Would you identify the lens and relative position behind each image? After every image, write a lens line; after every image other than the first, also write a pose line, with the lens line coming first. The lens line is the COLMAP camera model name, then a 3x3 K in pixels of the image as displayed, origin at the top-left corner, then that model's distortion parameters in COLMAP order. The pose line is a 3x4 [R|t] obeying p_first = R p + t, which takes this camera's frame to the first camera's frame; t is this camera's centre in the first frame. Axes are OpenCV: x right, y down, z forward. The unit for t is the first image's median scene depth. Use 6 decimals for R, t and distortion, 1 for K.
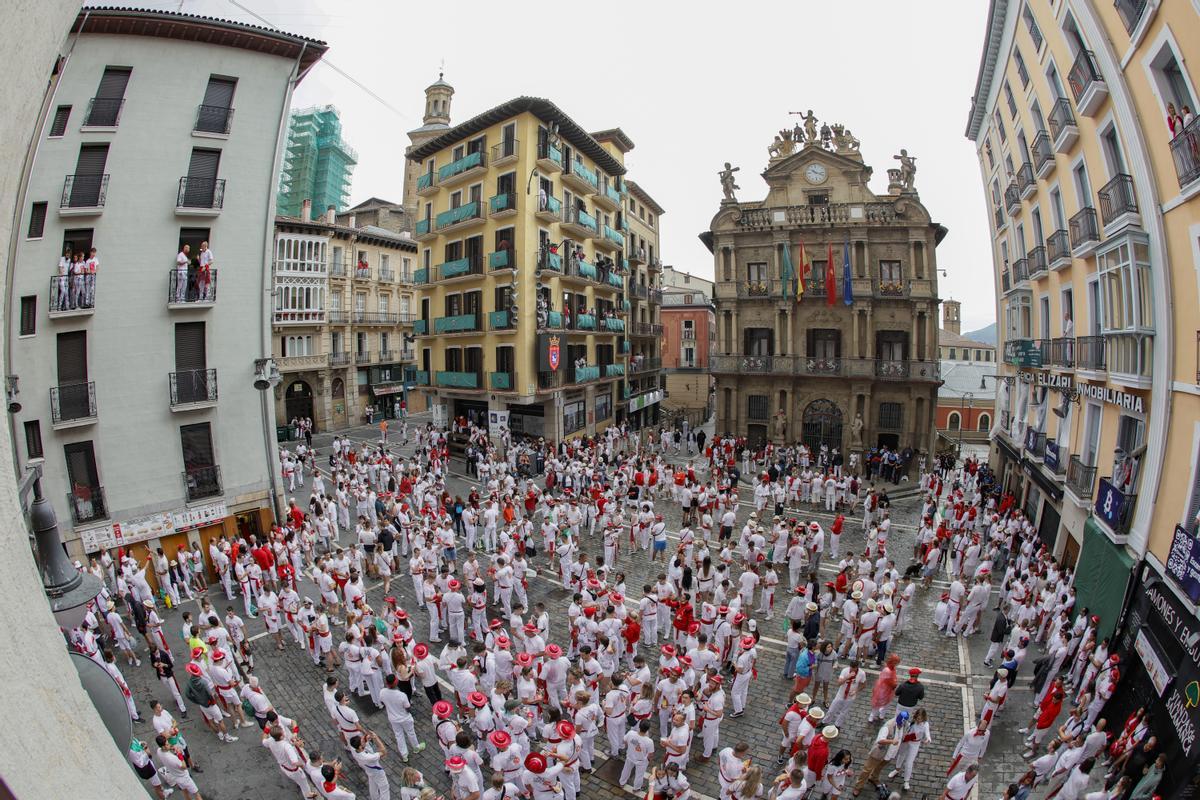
lens RADIAL K [[1794.6, 0, 600.0], [0, 1794.6, 400.0], [0, 0, 1]] dist [0.011825, 0.000410]
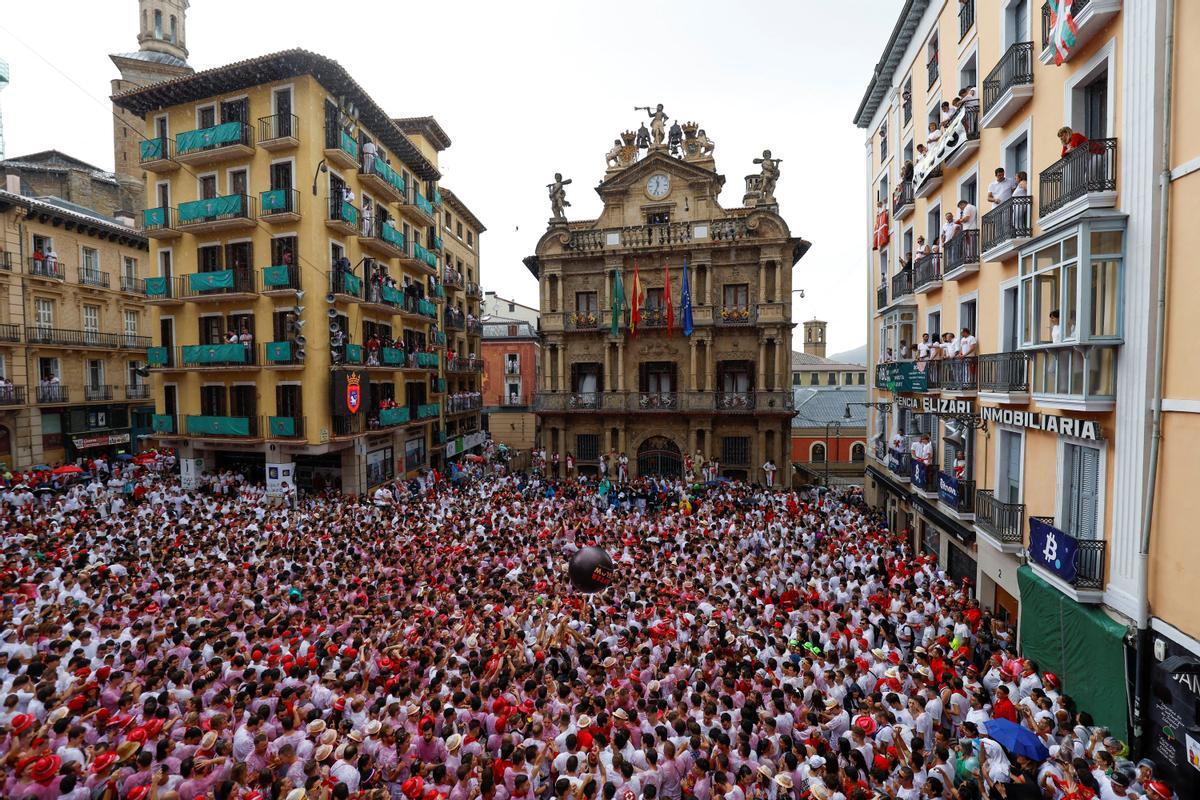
lens RADIAL K [[570.0, 0, 591.8], [0, 570.0, 398.2], [0, 0, 1]] dist [0.000130, -0.000949]
pose [[0.951207, -0.010877, 0.308363, -0.001646], [0.033912, 0.997010, -0.069440, -0.000698], [-0.306685, 0.076509, 0.948731, 0.729046]]
